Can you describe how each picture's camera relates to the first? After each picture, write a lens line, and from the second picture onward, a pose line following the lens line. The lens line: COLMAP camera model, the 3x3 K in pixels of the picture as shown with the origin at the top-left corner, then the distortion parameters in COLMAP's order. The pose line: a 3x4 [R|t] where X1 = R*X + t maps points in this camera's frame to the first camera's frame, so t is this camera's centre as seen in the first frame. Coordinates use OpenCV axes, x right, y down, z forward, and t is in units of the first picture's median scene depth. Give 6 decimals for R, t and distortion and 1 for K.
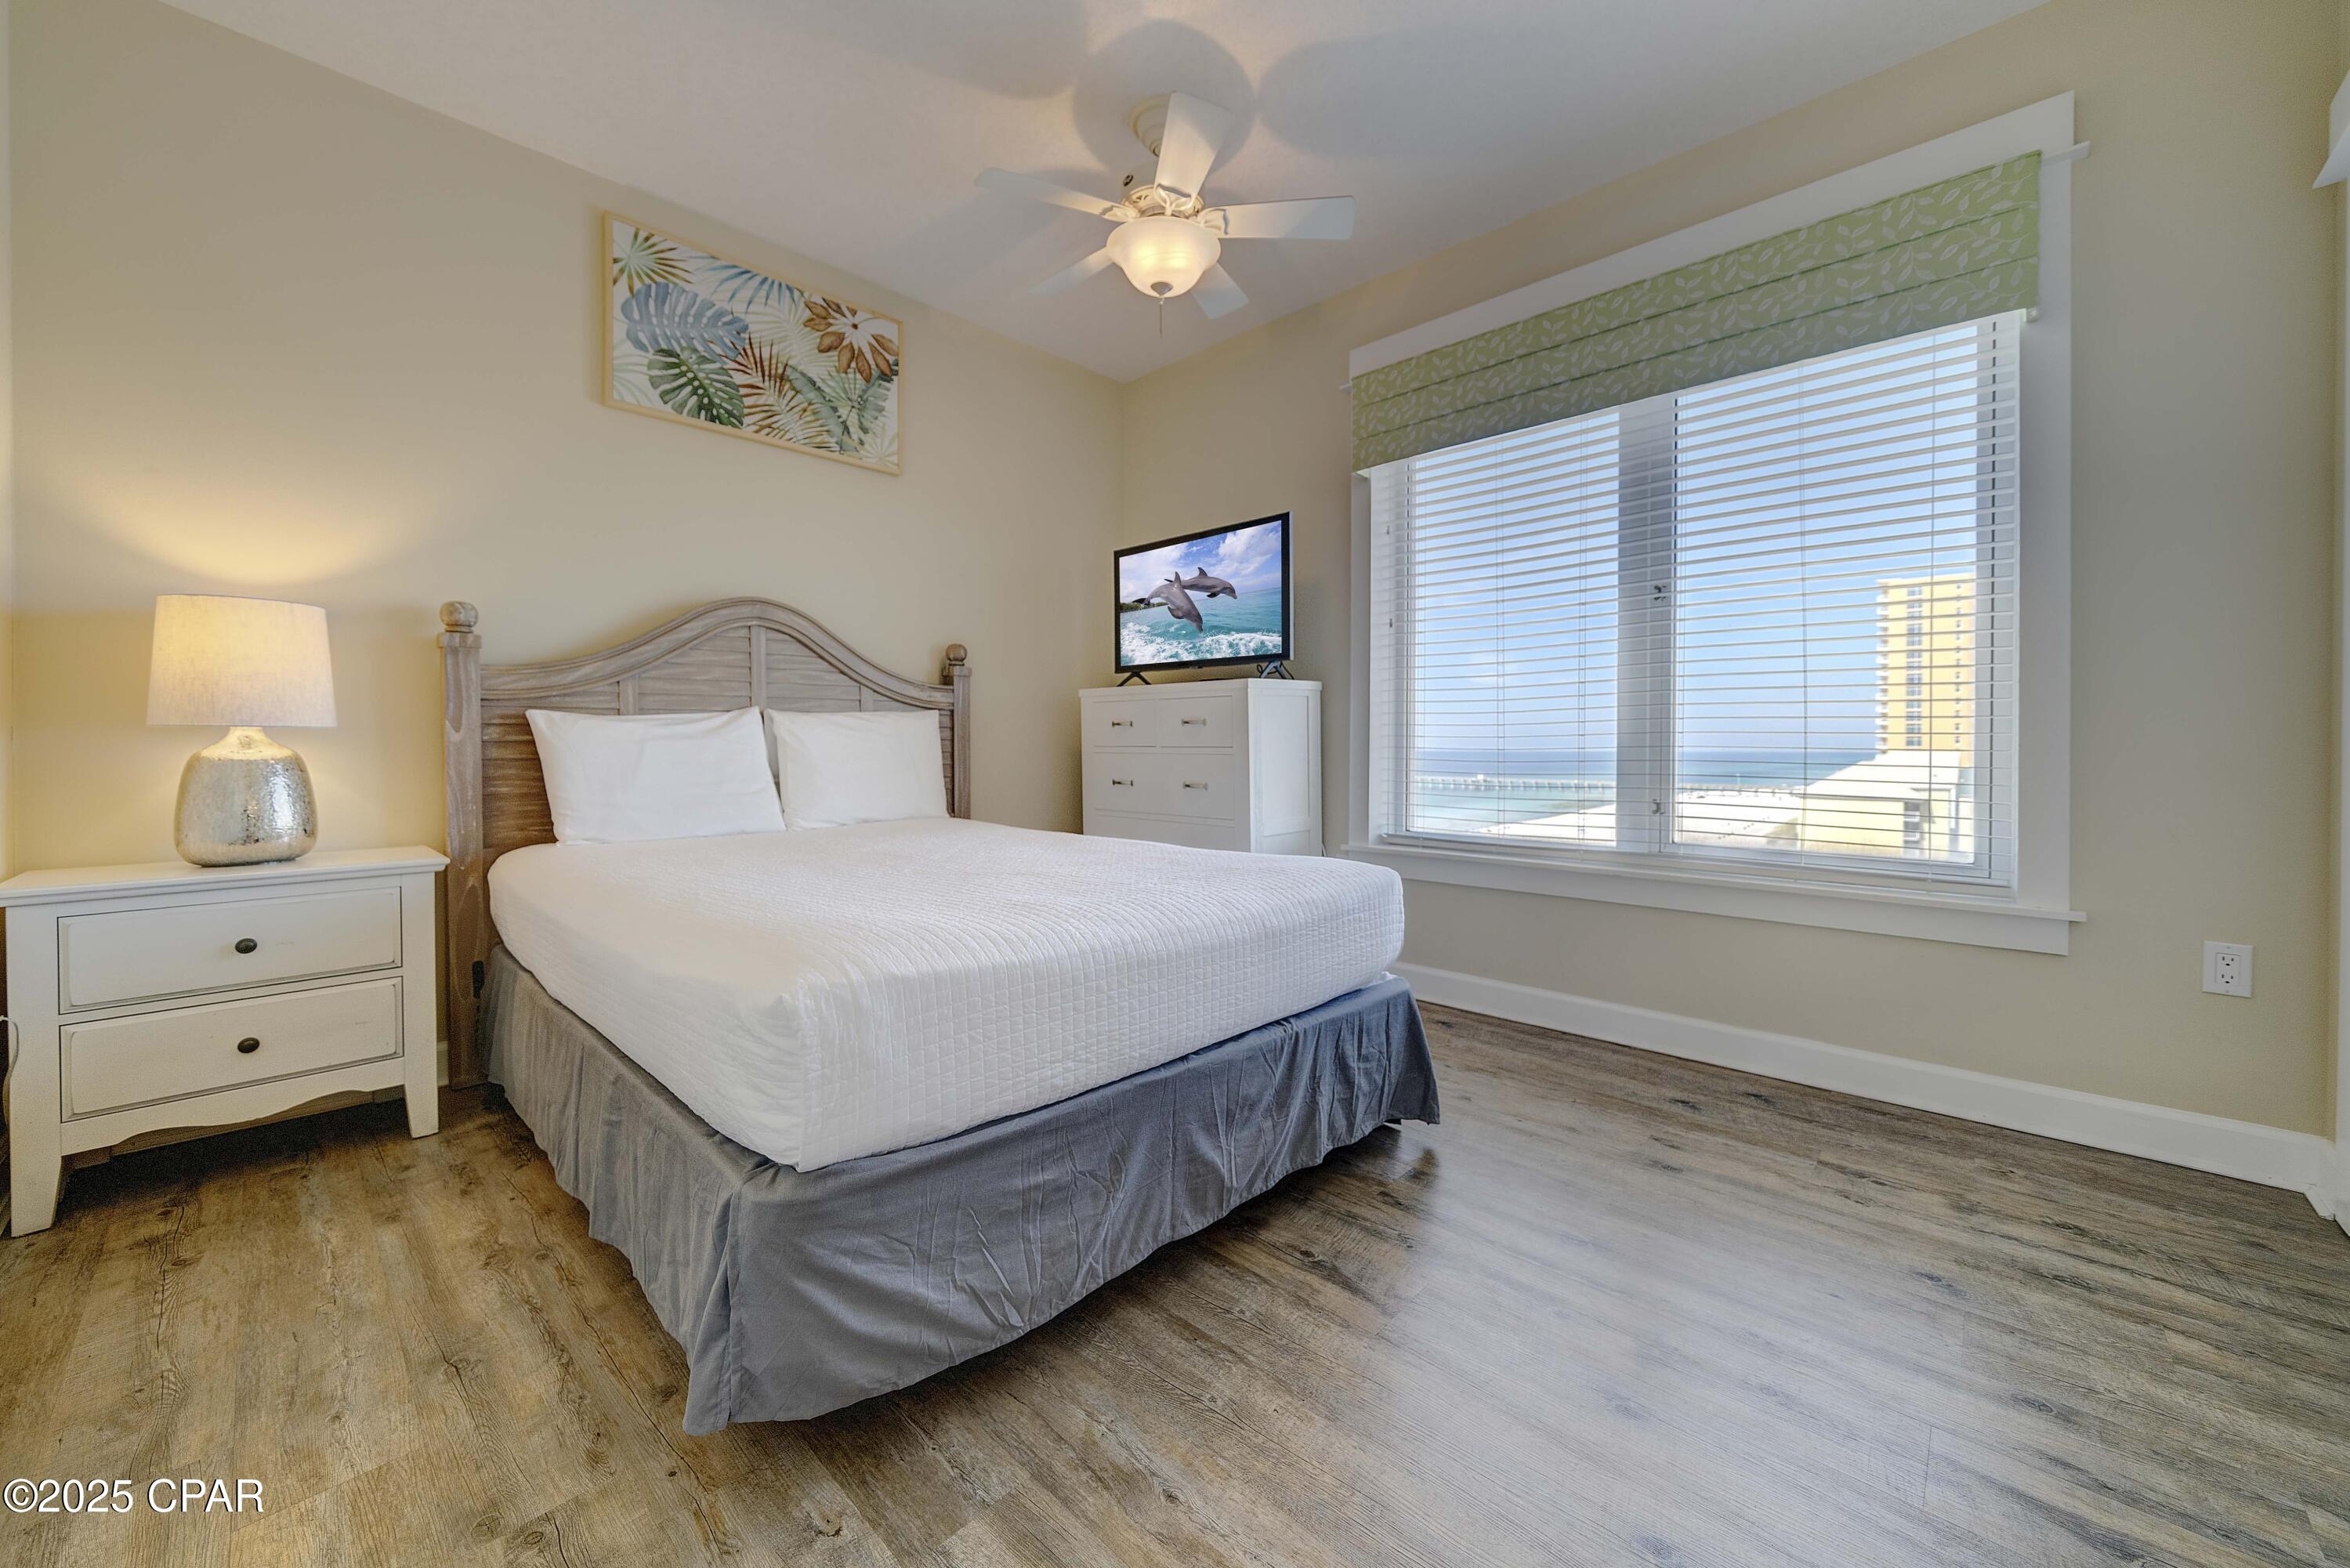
lens RADIAL K [[881.1, 0, 1178.5], [0, 881.1, 754.8], [0, 0, 1]] dist [-0.001472, -0.000089]
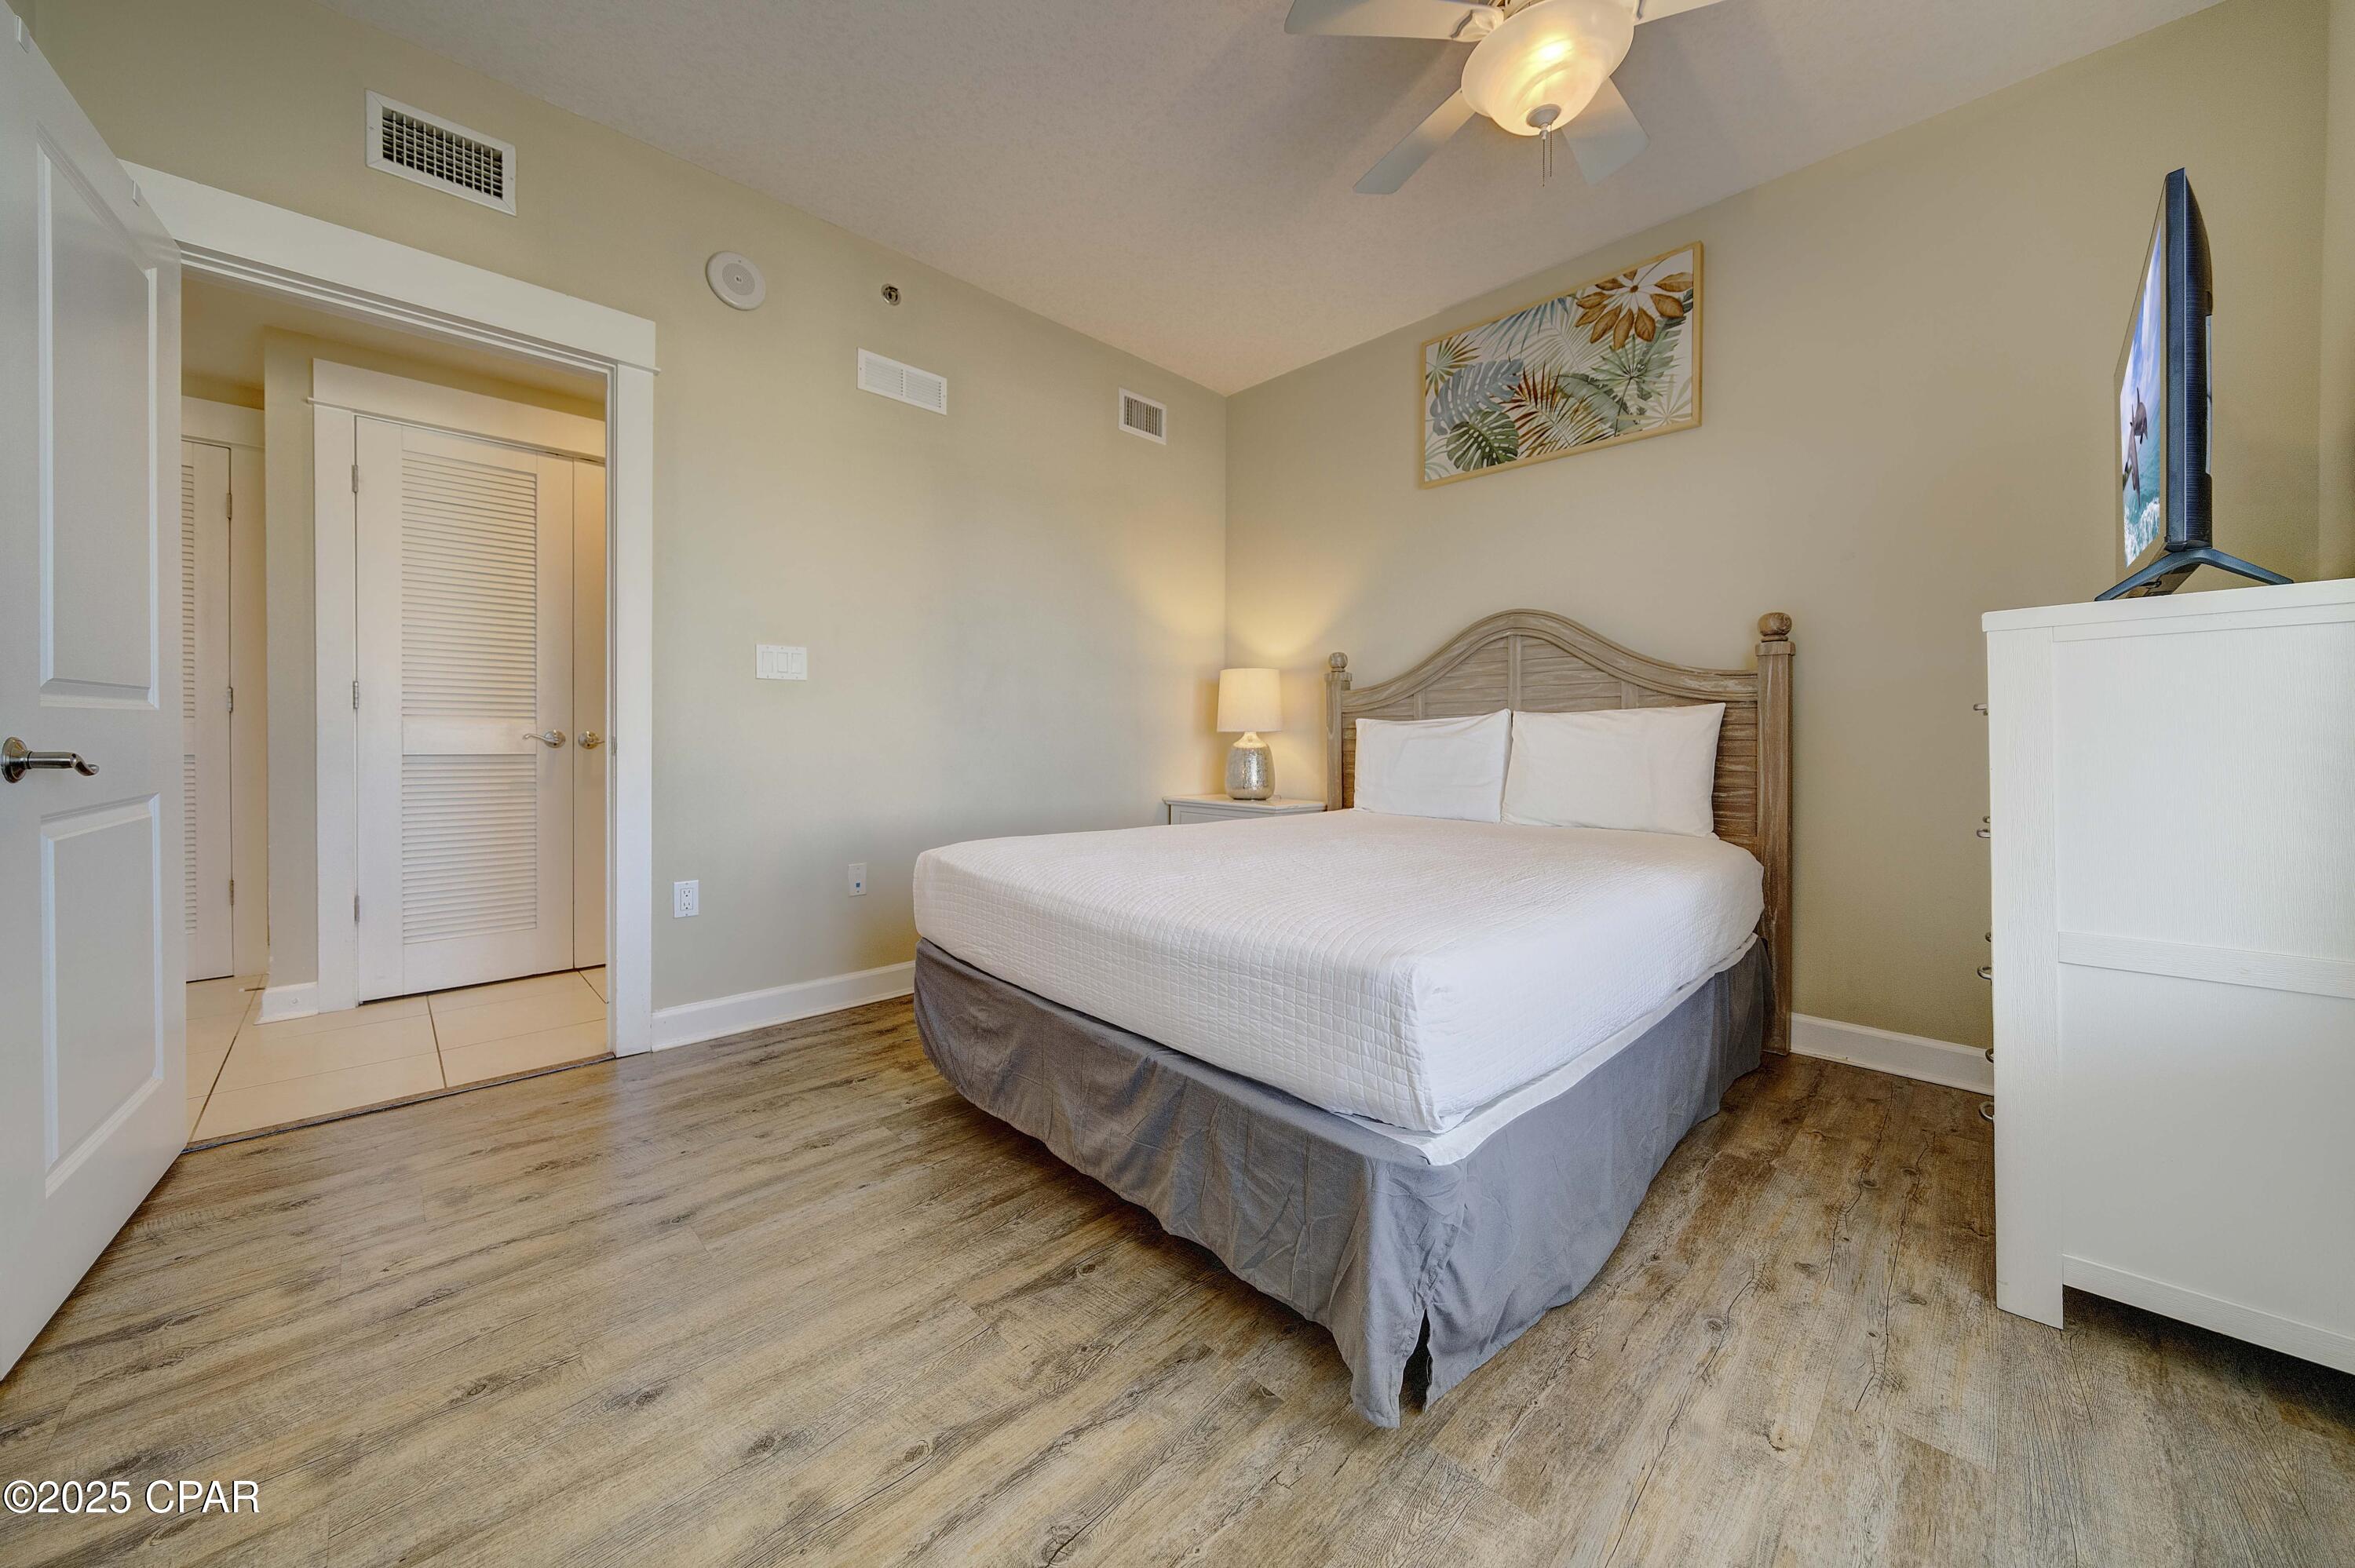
lens RADIAL K [[835.0, 0, 1169.4], [0, 835.0, 752.5], [0, 0, 1]] dist [-0.000413, -0.000041]
pose [[-0.052613, 0.018839, -0.998437, 0.619688], [-0.021235, 0.999575, 0.019980, -0.013034], [0.998389, 0.022253, -0.052191, 0.664039]]
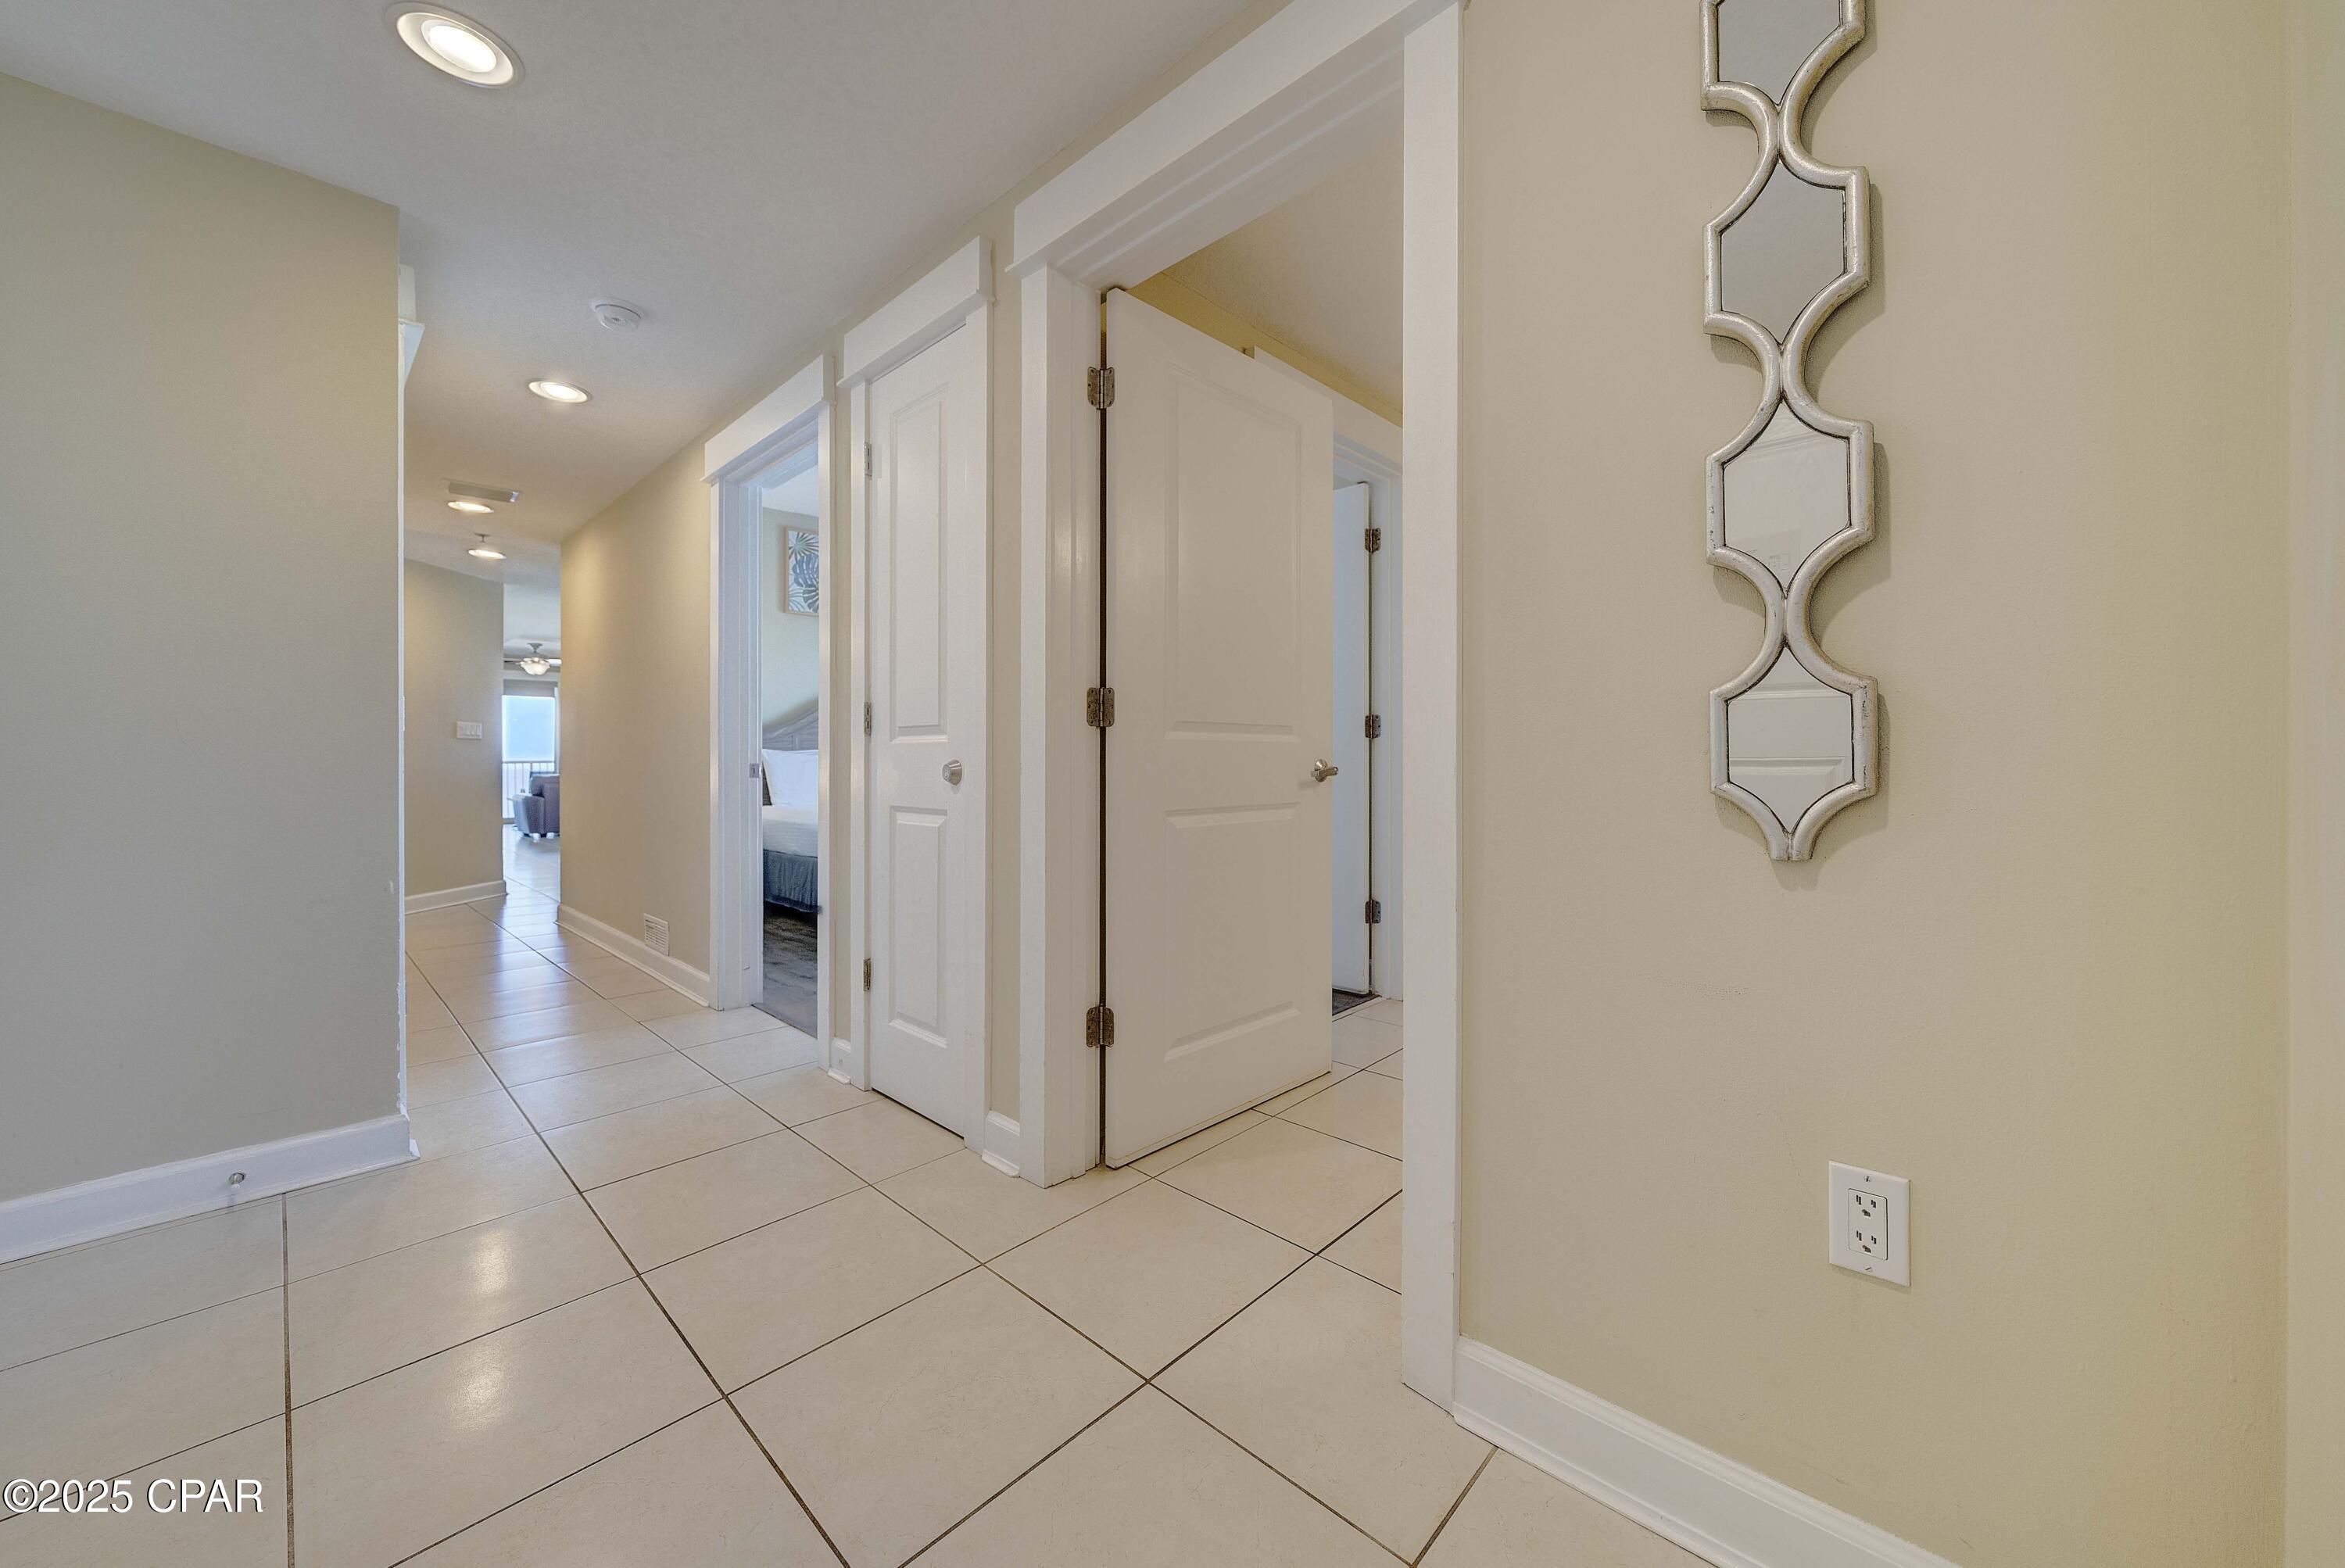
lens RADIAL K [[850.3, 0, 1173.8], [0, 850.3, 773.3], [0, 0, 1]] dist [0.000196, -0.000035]
pose [[0.999963, -0.001181, -0.008565, 0.343547], [0.001172, 0.999999, -0.001010, 0.015267], [0.008566, 0.001000, 0.999963, -1.116269]]
